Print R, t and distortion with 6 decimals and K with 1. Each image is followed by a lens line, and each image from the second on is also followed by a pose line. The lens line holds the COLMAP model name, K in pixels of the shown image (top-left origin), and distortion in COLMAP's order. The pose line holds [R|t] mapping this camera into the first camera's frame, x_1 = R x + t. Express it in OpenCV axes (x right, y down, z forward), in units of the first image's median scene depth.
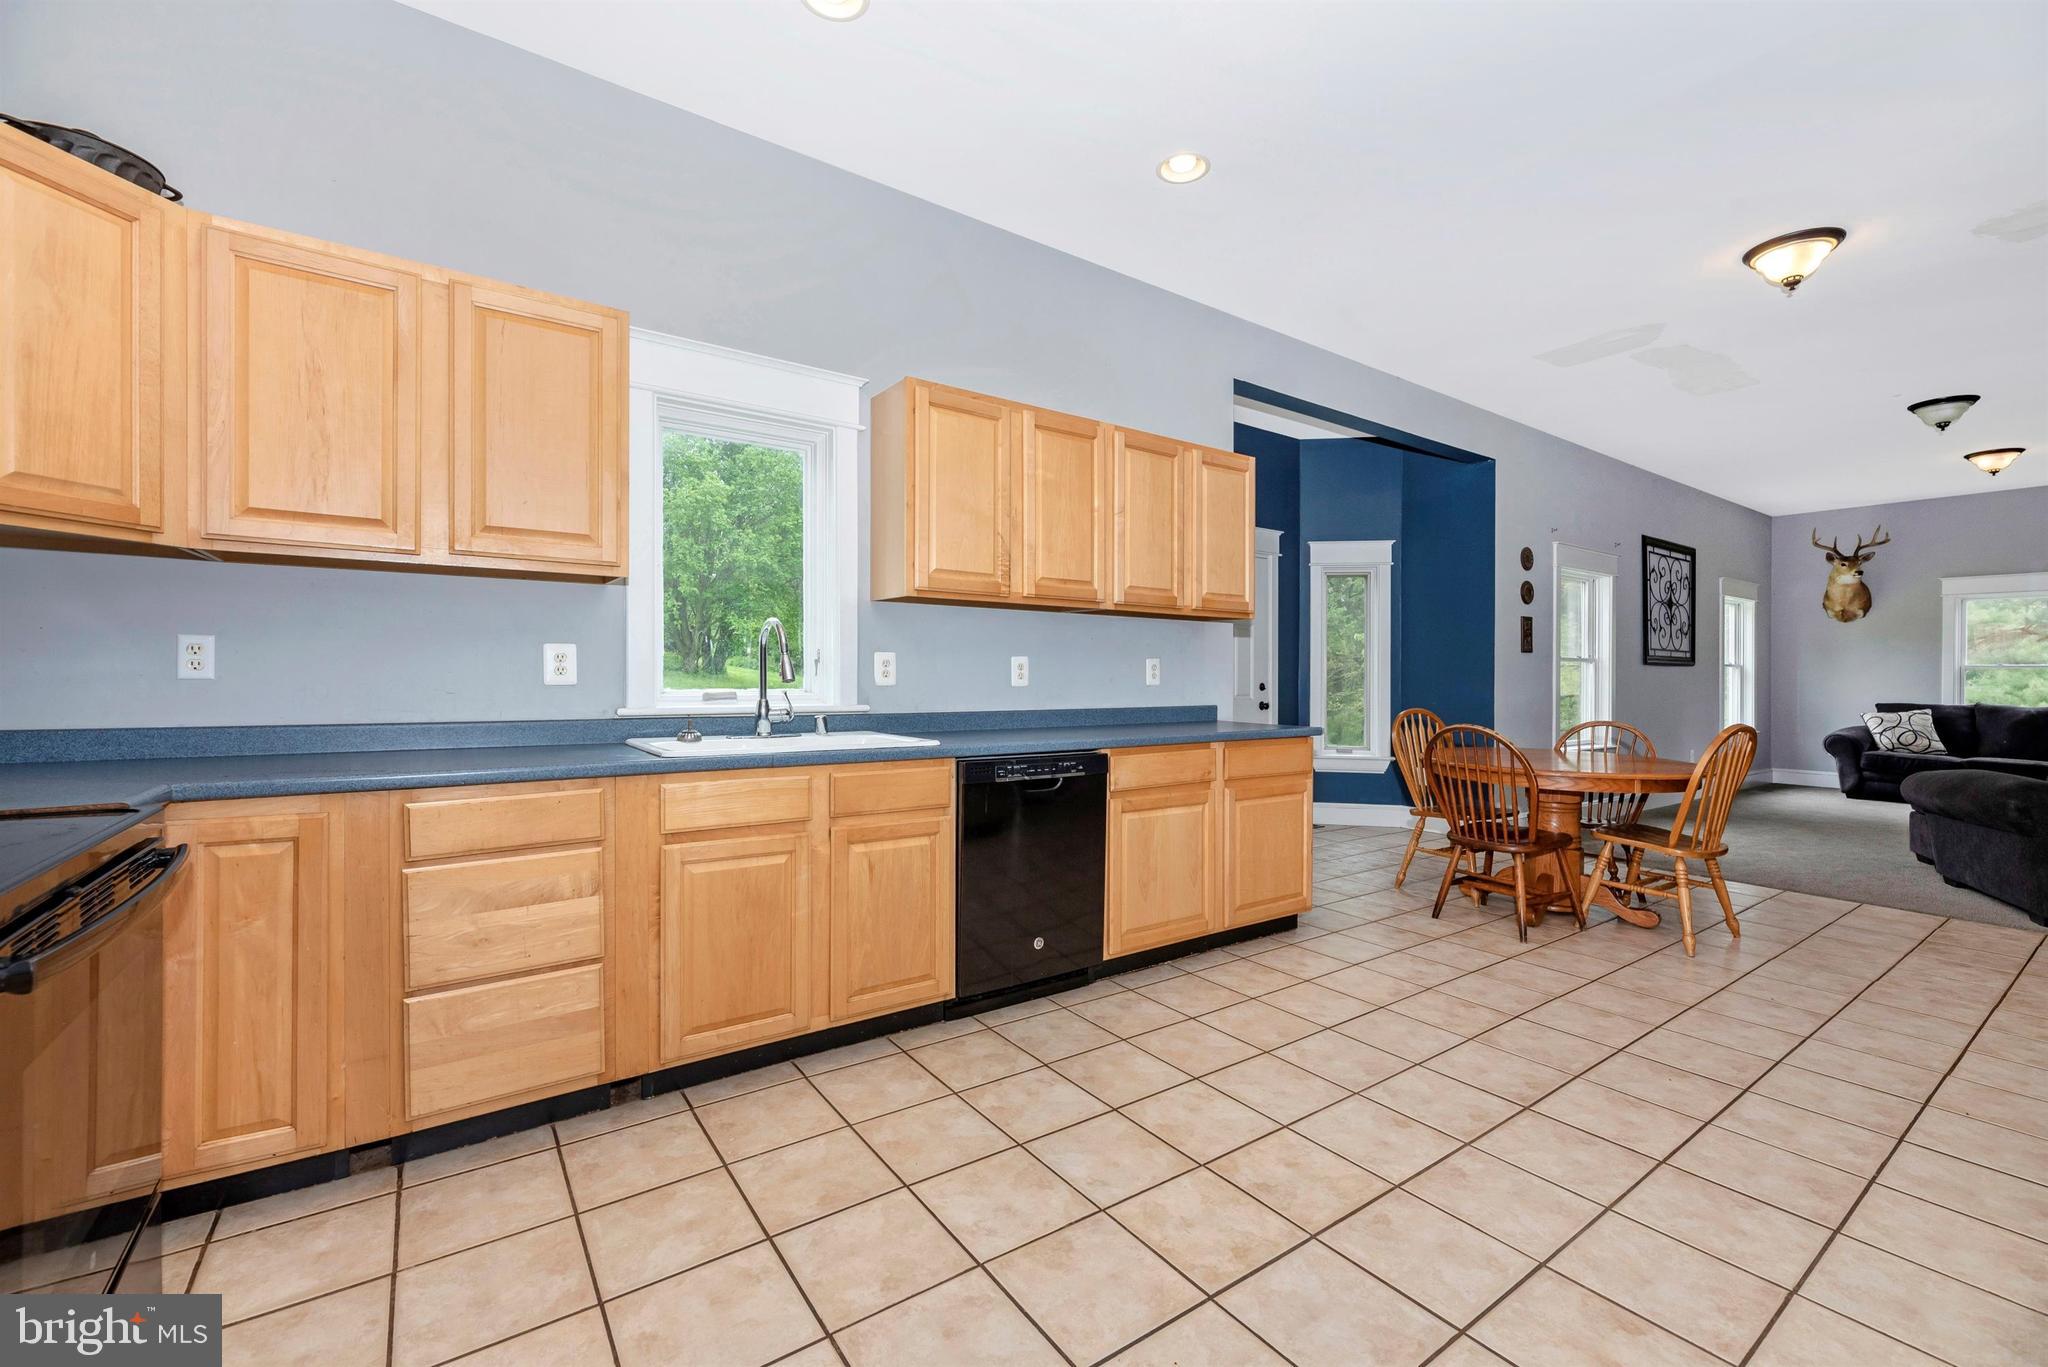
lens RADIAL K [[830.9, 0, 1029.8], [0, 830.9, 665.8], [0, 0, 1]] dist [-0.001508, 0.000442]
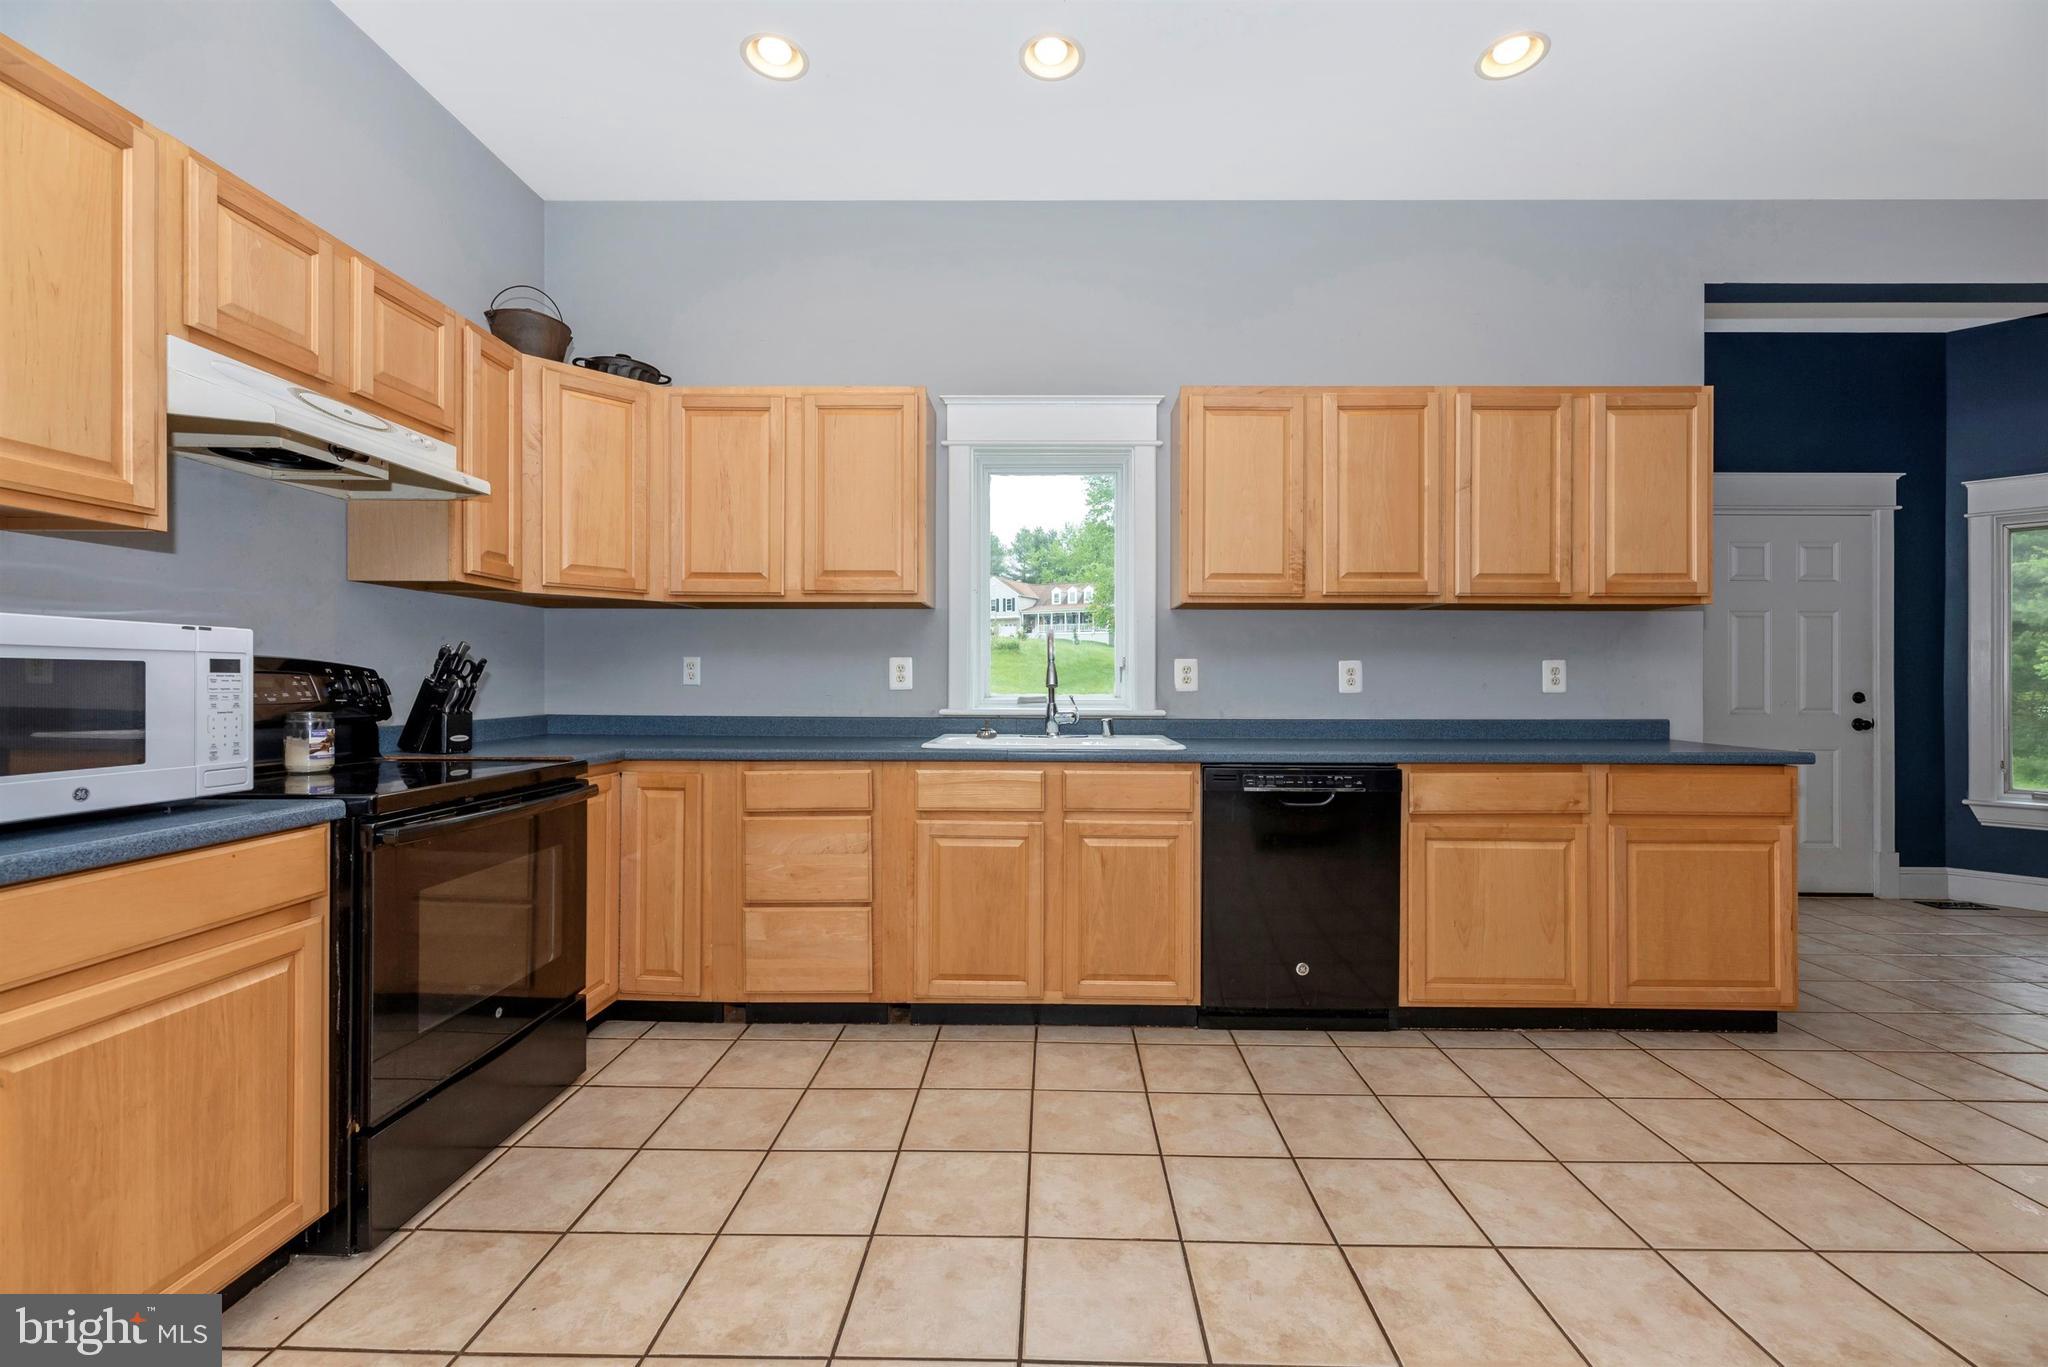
lens RADIAL K [[830.9, 0, 1067.9], [0, 830.9, 676.6], [0, 0, 1]] dist [-0.001508, 0.000442]
pose [[0.819220, -0.008204, -0.573420, 0.261593], [0.009551, 0.999954, -0.000661, 0.004428], [0.573399, -0.004935, 0.819261, 0.073660]]
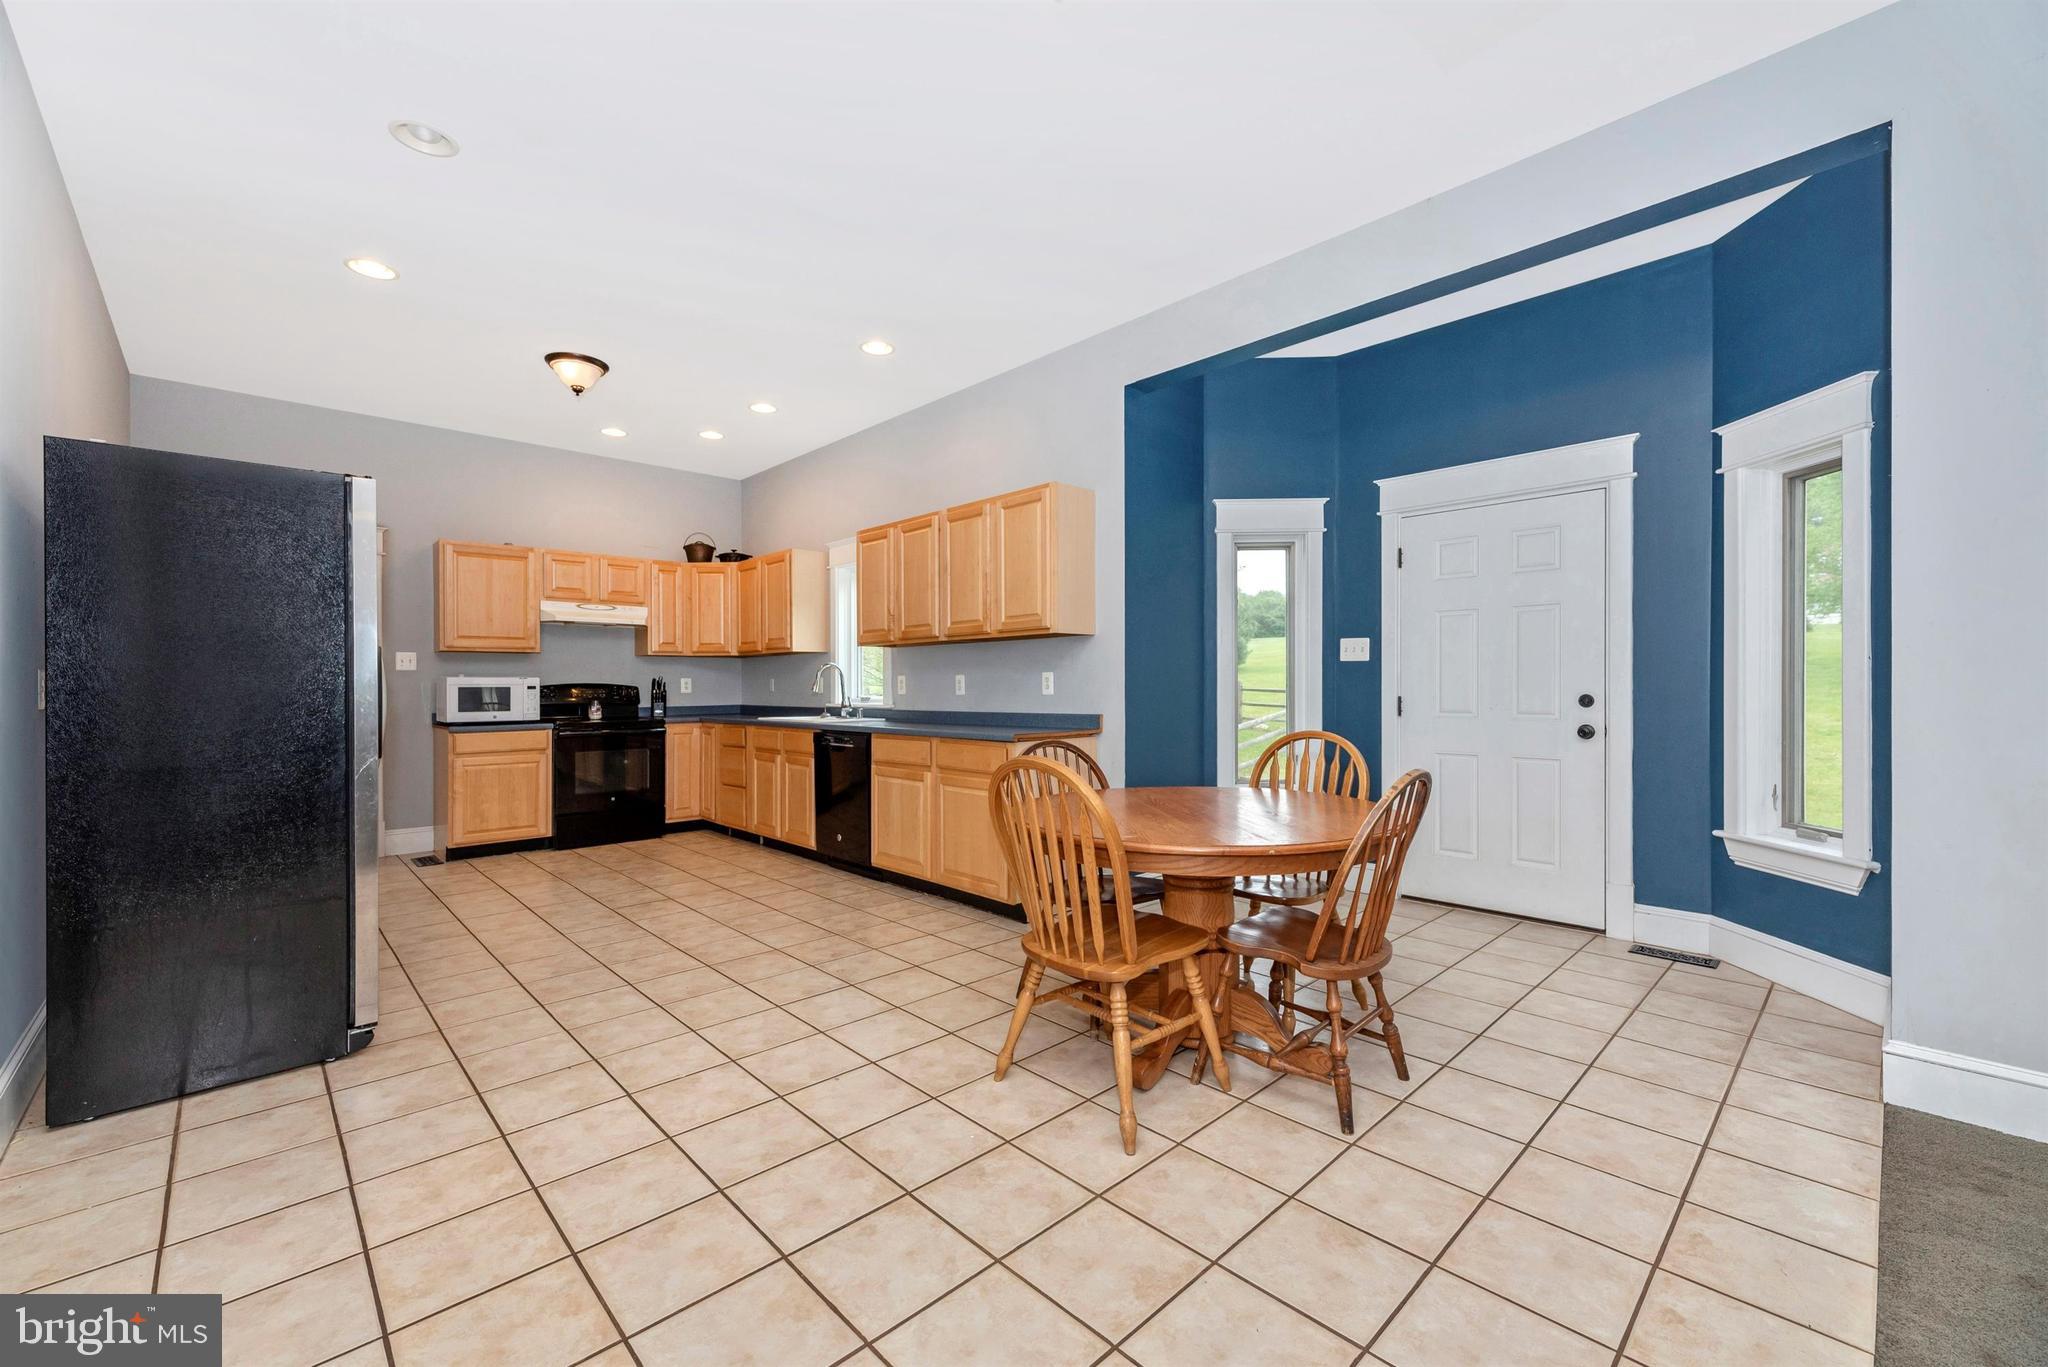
lens RADIAL K [[830.9, 0, 1046.2], [0, 830.9, 674.3], [0, 0, 1]] dist [-0.001508, 0.000442]
pose [[0.168196, -0.024988, -0.985437, 1.477140], [0.017408, 0.999598, -0.022376, 0.023212], [0.985600, -0.013391, 0.168563, 0.907146]]
